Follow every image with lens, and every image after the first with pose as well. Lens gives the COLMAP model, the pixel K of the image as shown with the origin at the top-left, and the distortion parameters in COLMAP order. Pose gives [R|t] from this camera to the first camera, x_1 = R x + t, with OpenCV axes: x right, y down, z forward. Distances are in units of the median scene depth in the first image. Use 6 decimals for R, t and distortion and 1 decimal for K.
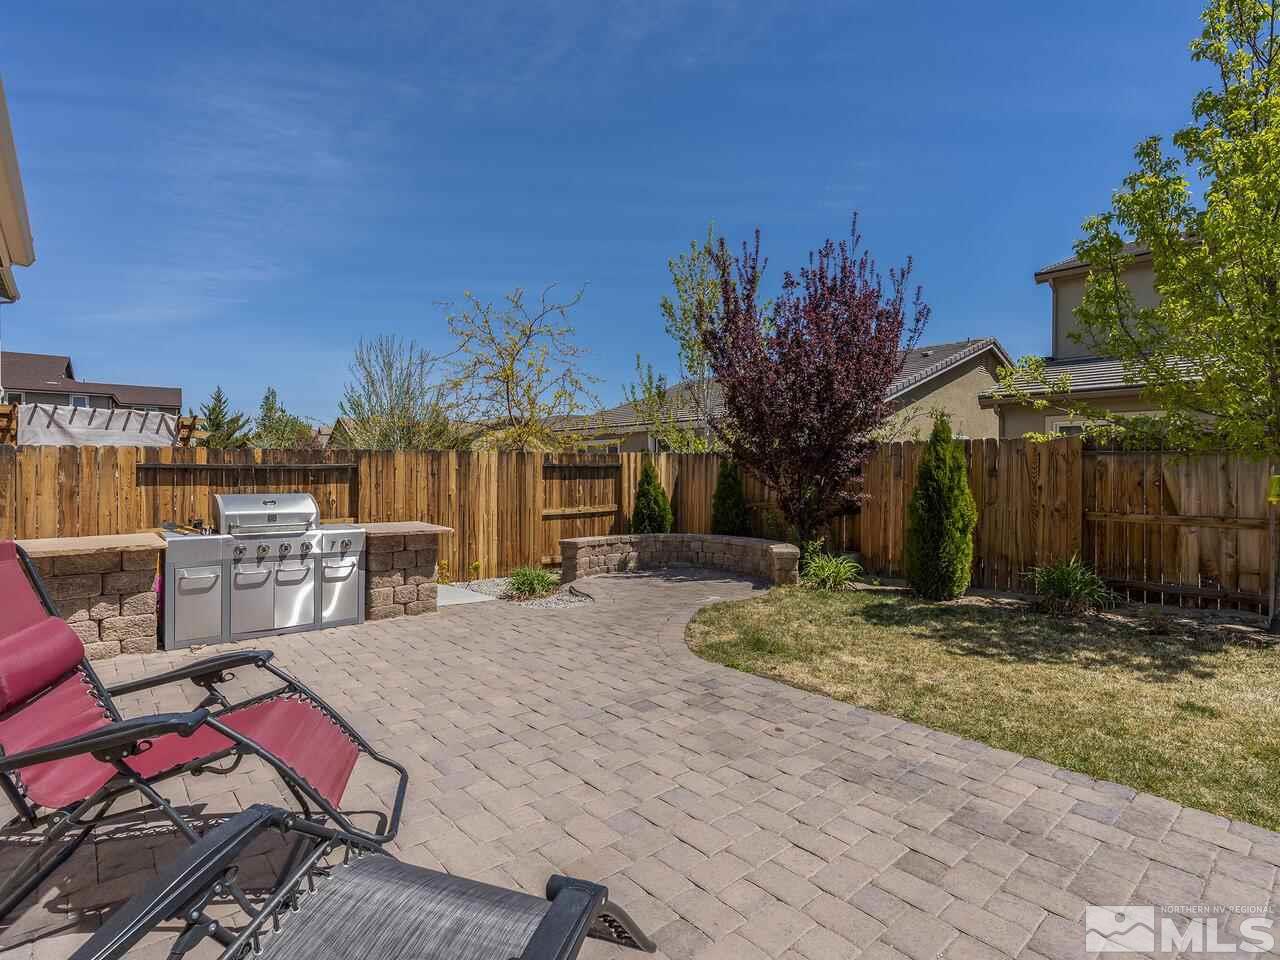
lens RADIAL K [[652.4, 0, 641.2], [0, 652.4, 477.1], [0, 0, 1]] dist [-0.017778, 0.005820]
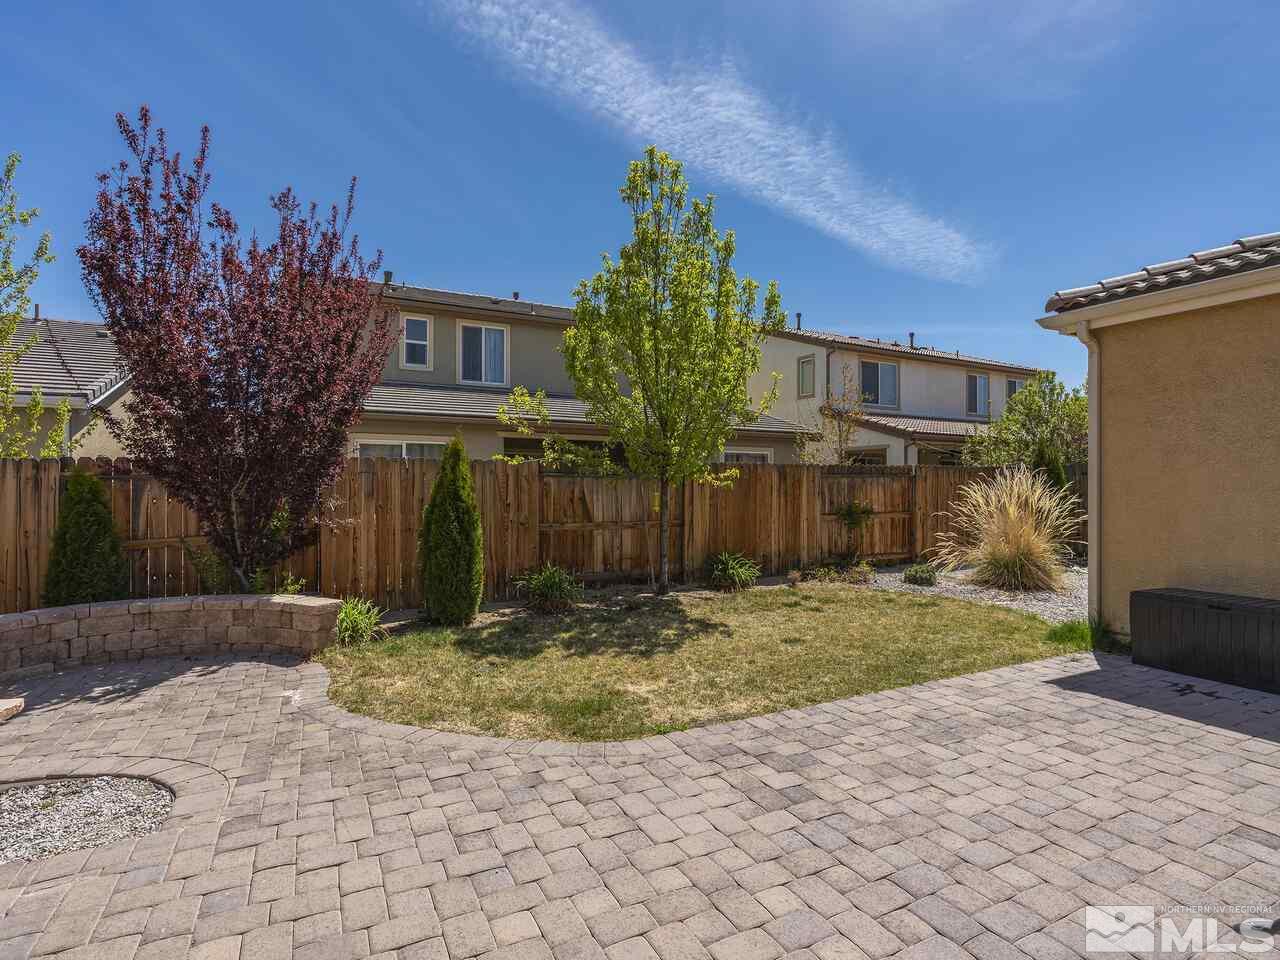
lens RADIAL K [[652.4, 0, 642.5], [0, 652.4, 489.3], [0, 0, 1]] dist [-0.017778, 0.005820]
pose [[0.248425, -0.011877, 0.968578, -0.400141], [0.006195, 0.999924, 0.010673, -0.020439], [-0.968631, 0.003349, 0.248480, 0.474137]]
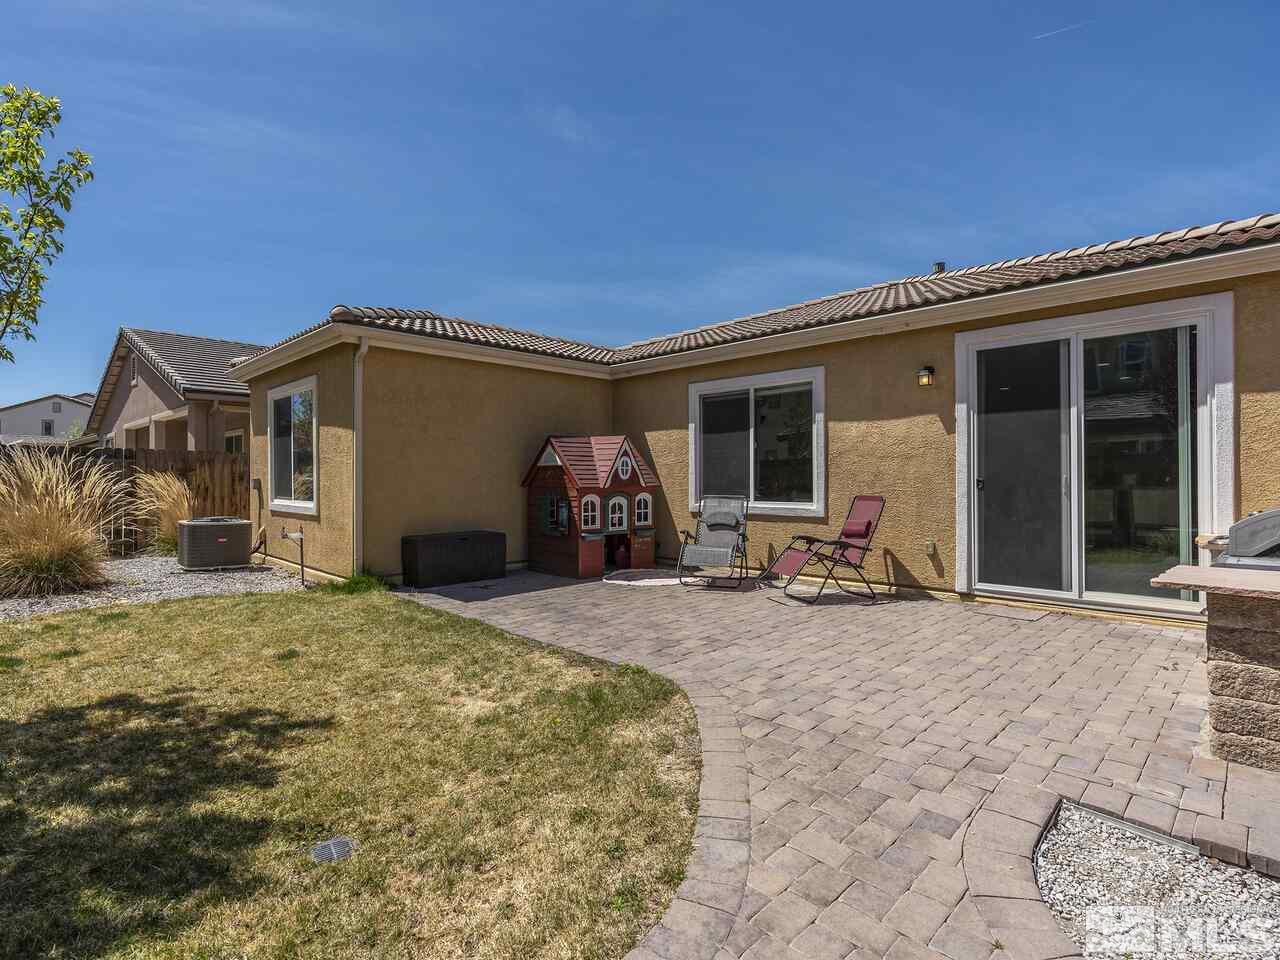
lens RADIAL K [[652.4, 0, 628.9], [0, 652.4, 477.2], [0, 0, 1]] dist [-0.017778, 0.005820]
pose [[-0.998800, 0.000175, -0.048982, 0.117237], [-0.000221, 0.999967, 0.008070, -0.004181], [0.048982, 0.008071, -0.998767, 1.146697]]
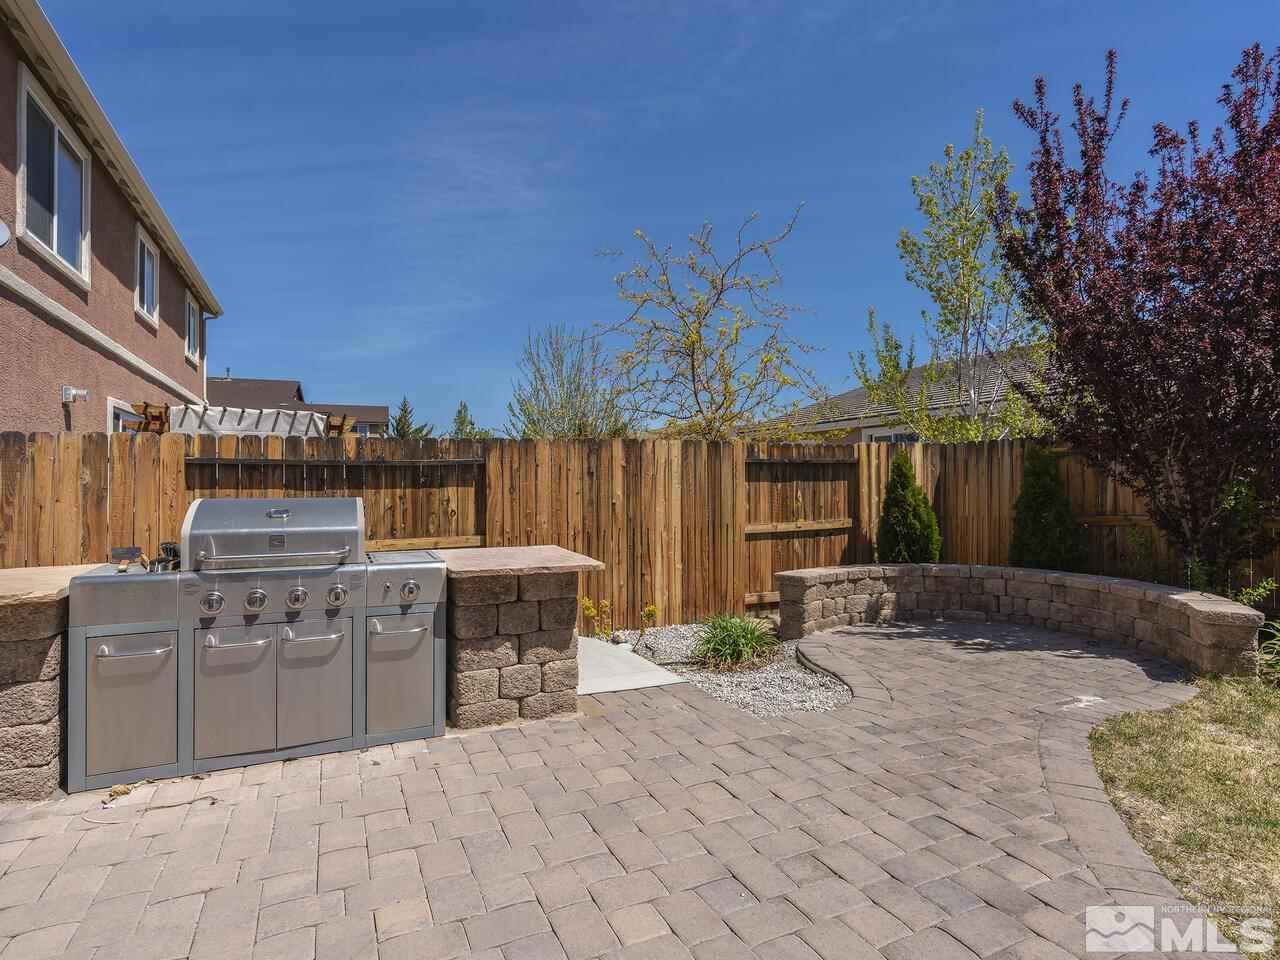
lens RADIAL K [[652.4, 0, 631.3], [0, 652.4, 481.9], [0, 0, 1]] dist [-0.017778, 0.005820]
pose [[0.958123, -0.009192, -0.286209, -0.084447], [0.006205, 0.999916, -0.011340, 0.013637], [0.286290, 0.009089, 0.958100, 0.371971]]
